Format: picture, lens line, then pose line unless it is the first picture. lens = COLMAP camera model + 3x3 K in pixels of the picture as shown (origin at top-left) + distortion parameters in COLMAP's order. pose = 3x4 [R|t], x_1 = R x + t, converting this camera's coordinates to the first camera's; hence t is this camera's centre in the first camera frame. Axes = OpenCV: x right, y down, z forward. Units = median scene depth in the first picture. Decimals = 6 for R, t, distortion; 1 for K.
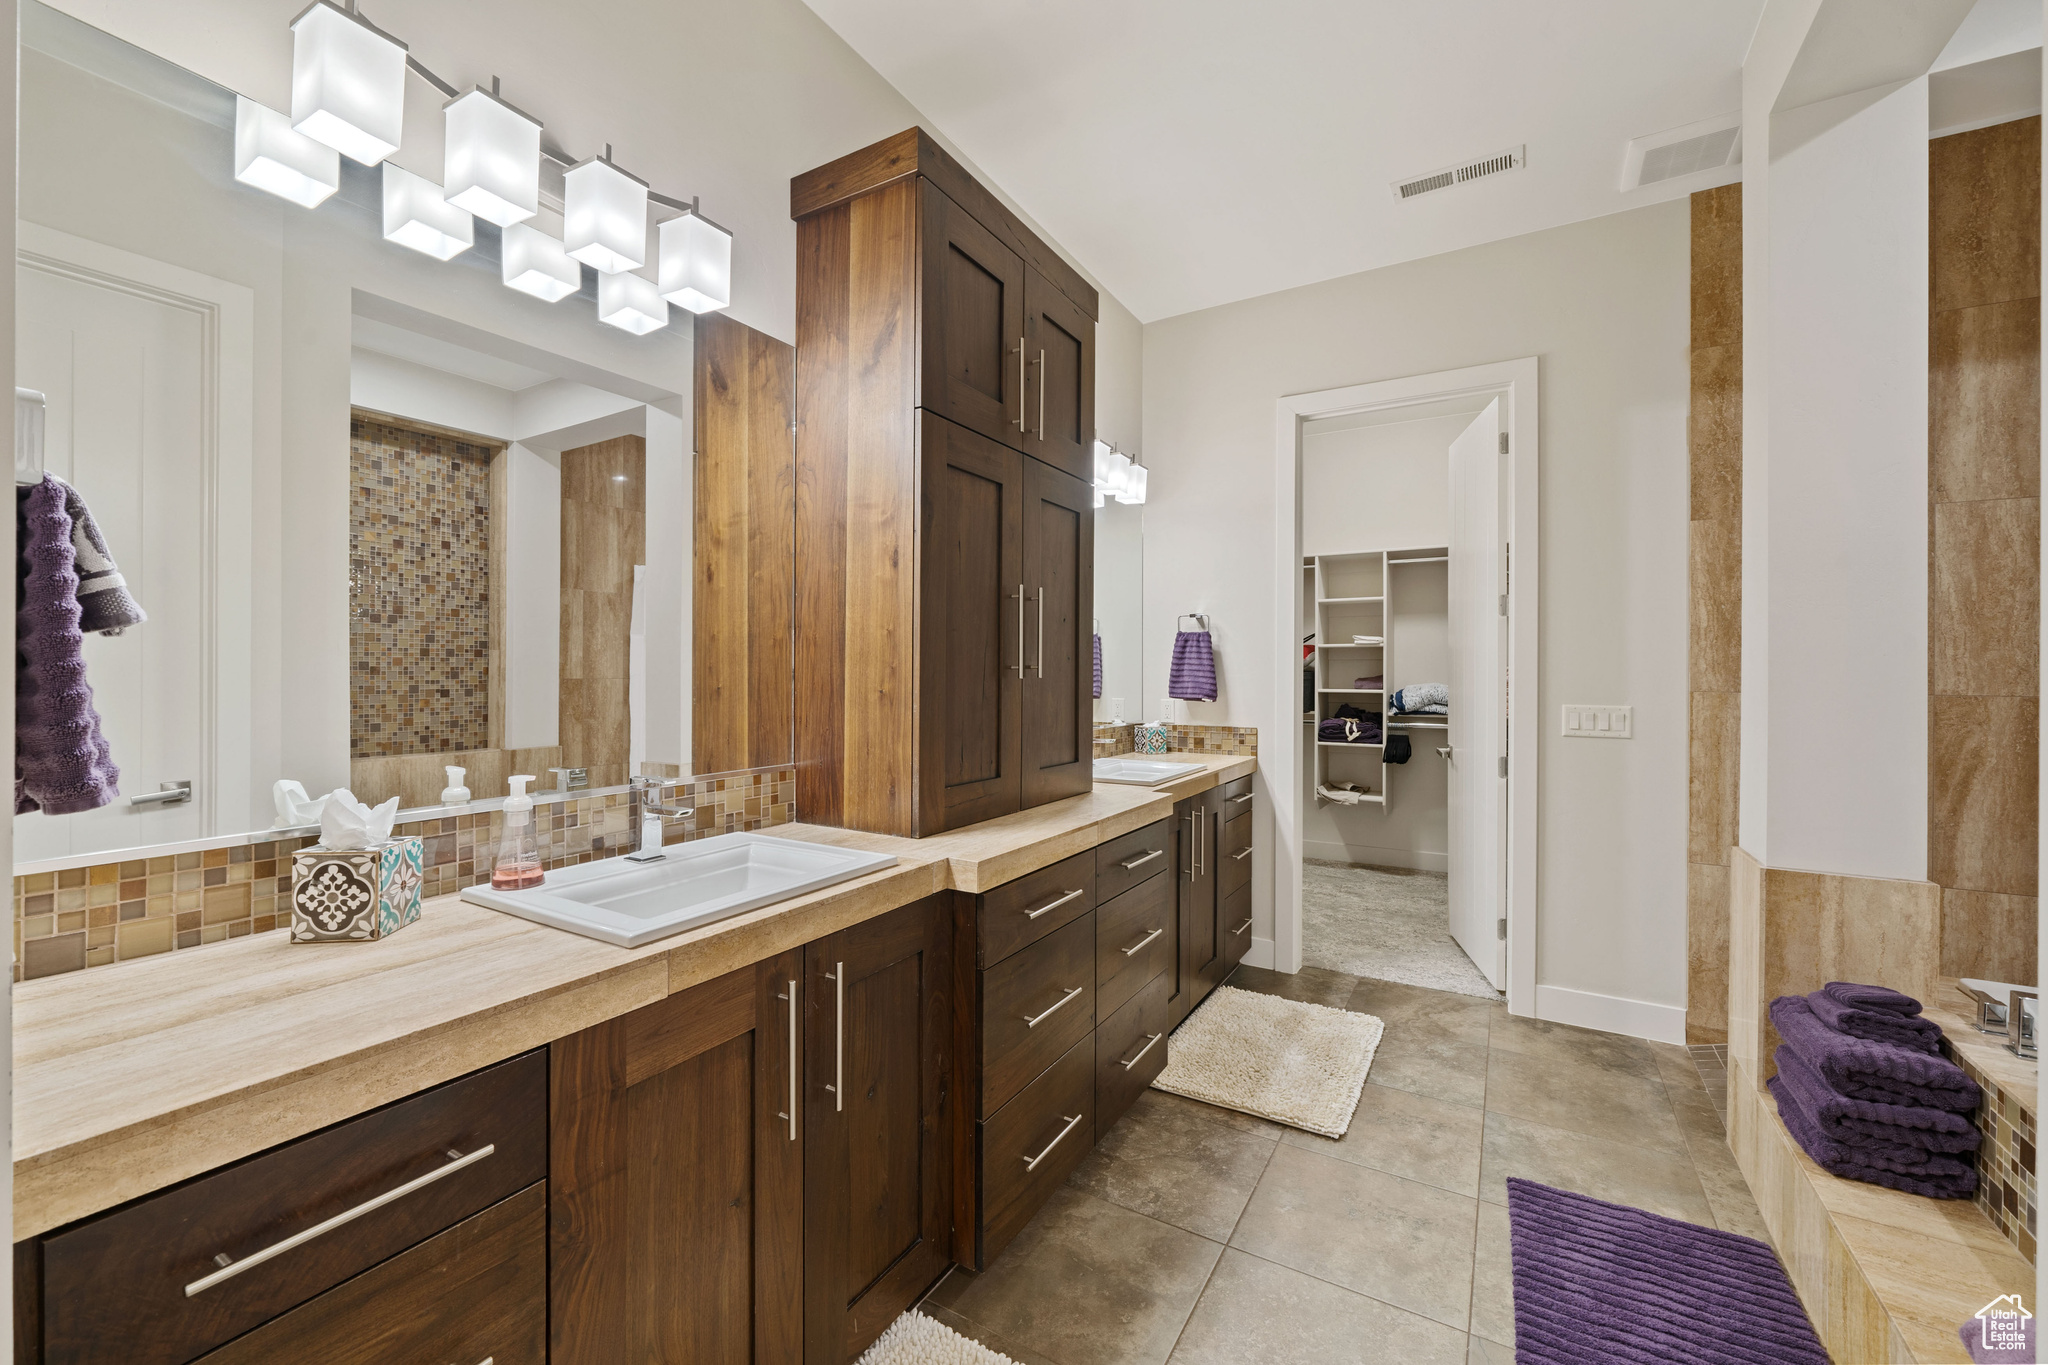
lens RADIAL K [[826.7, 0, 1025.4], [0, 826.7, 671.6], [0, 0, 1]] dist [-0.001658, -0.000055]
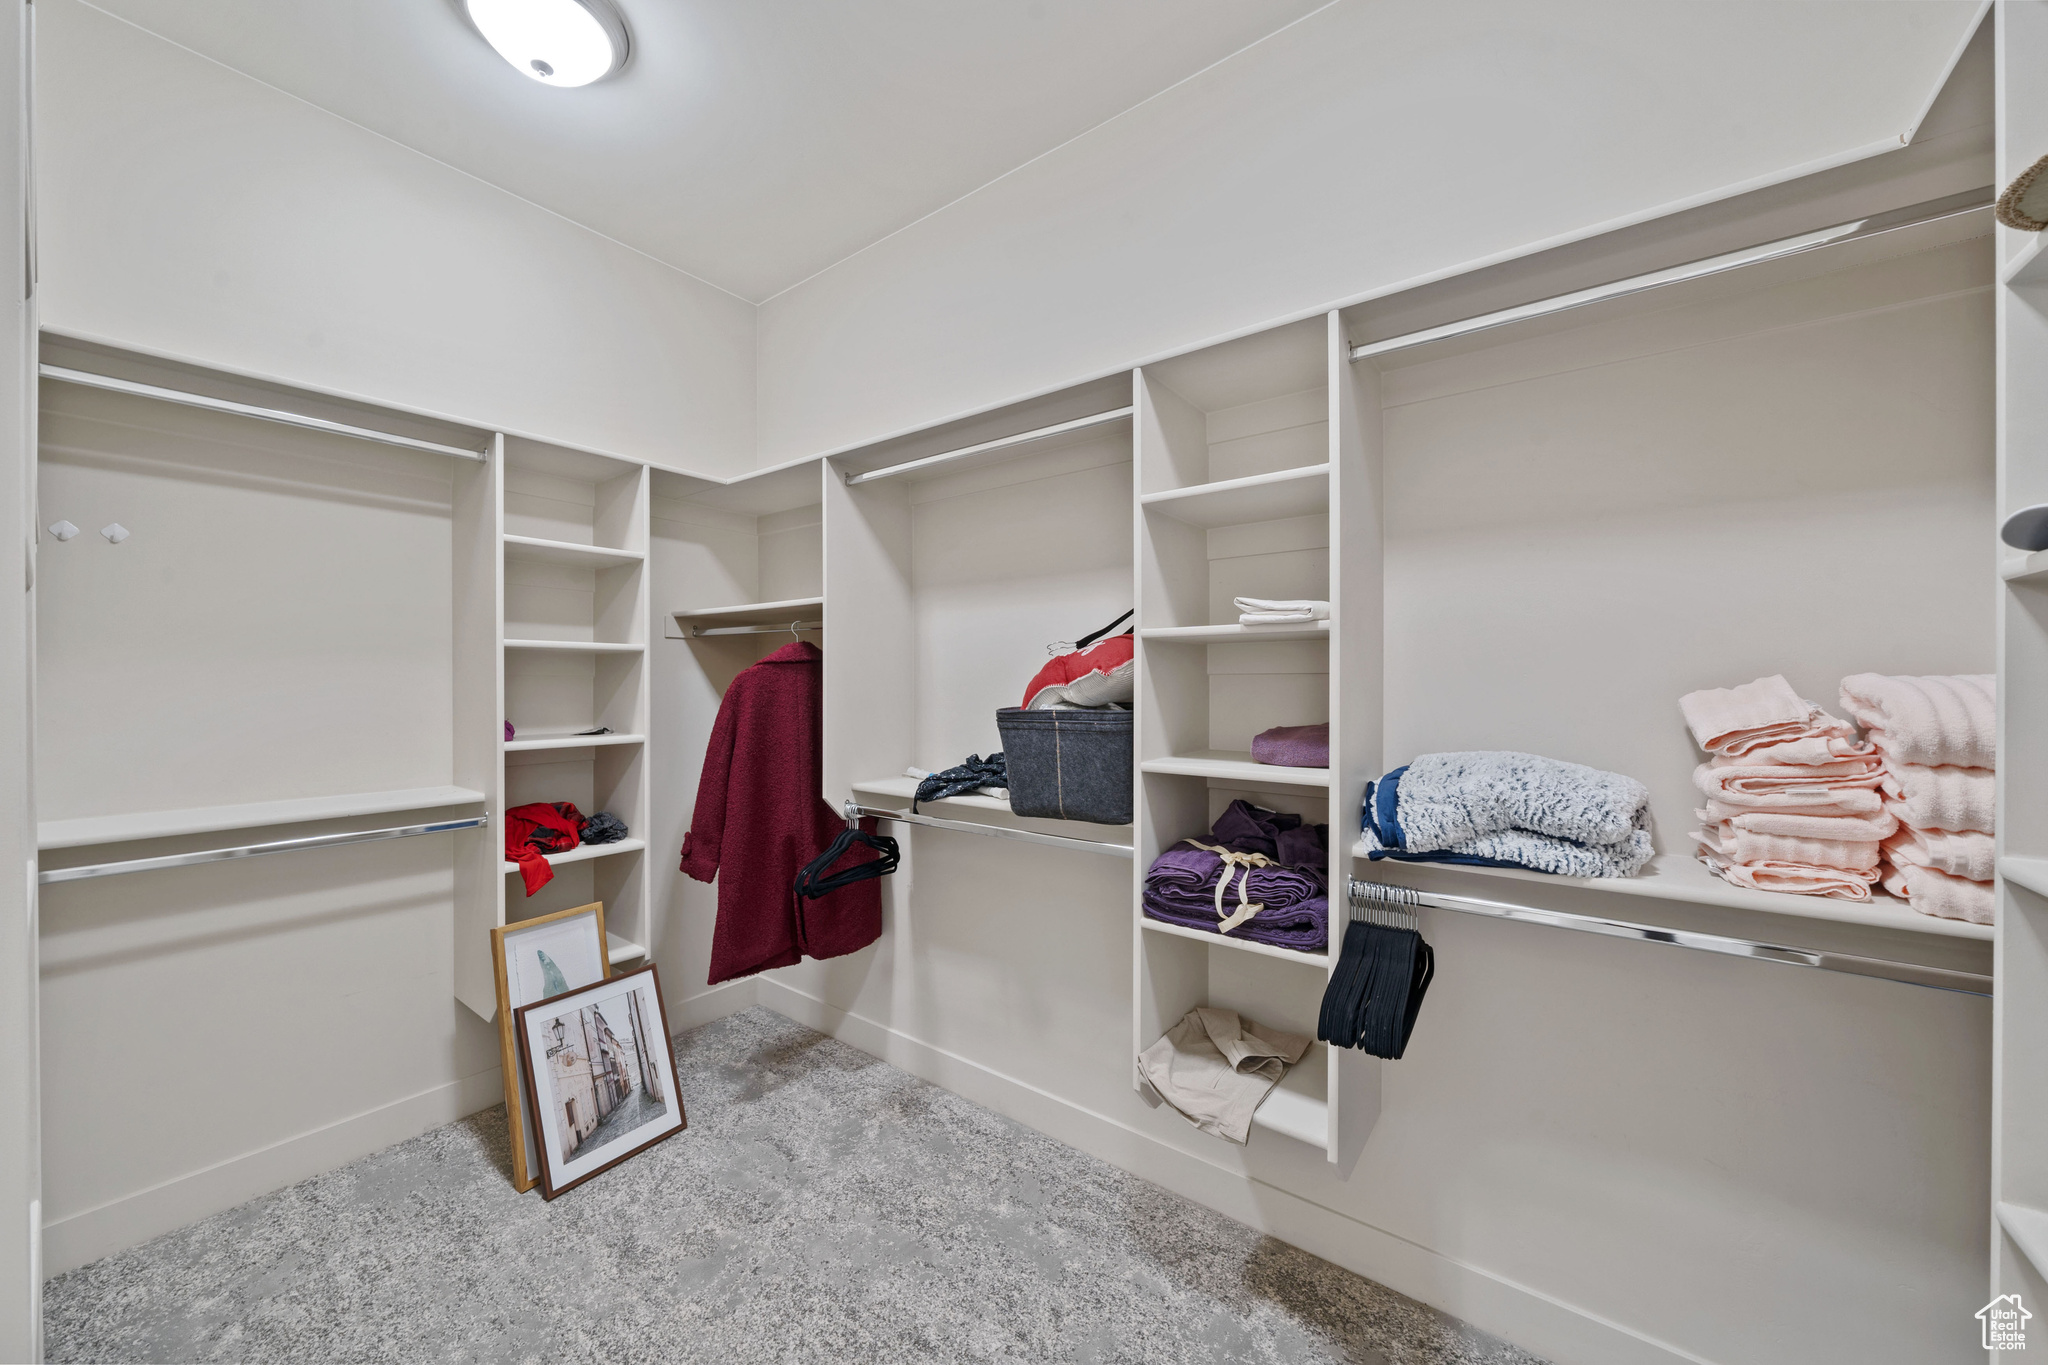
lens RADIAL K [[776.5, 0, 1012.2], [0, 776.5, 689.0], [0, 0, 1]] dist [-0.002468, 0.000162]
pose [[0.992295, -0.000670, -0.123895, 0.349832], [0.001388, 0.999983, 0.005713, -0.011127], [0.123889, -0.005841, 0.992279, 0.697994]]
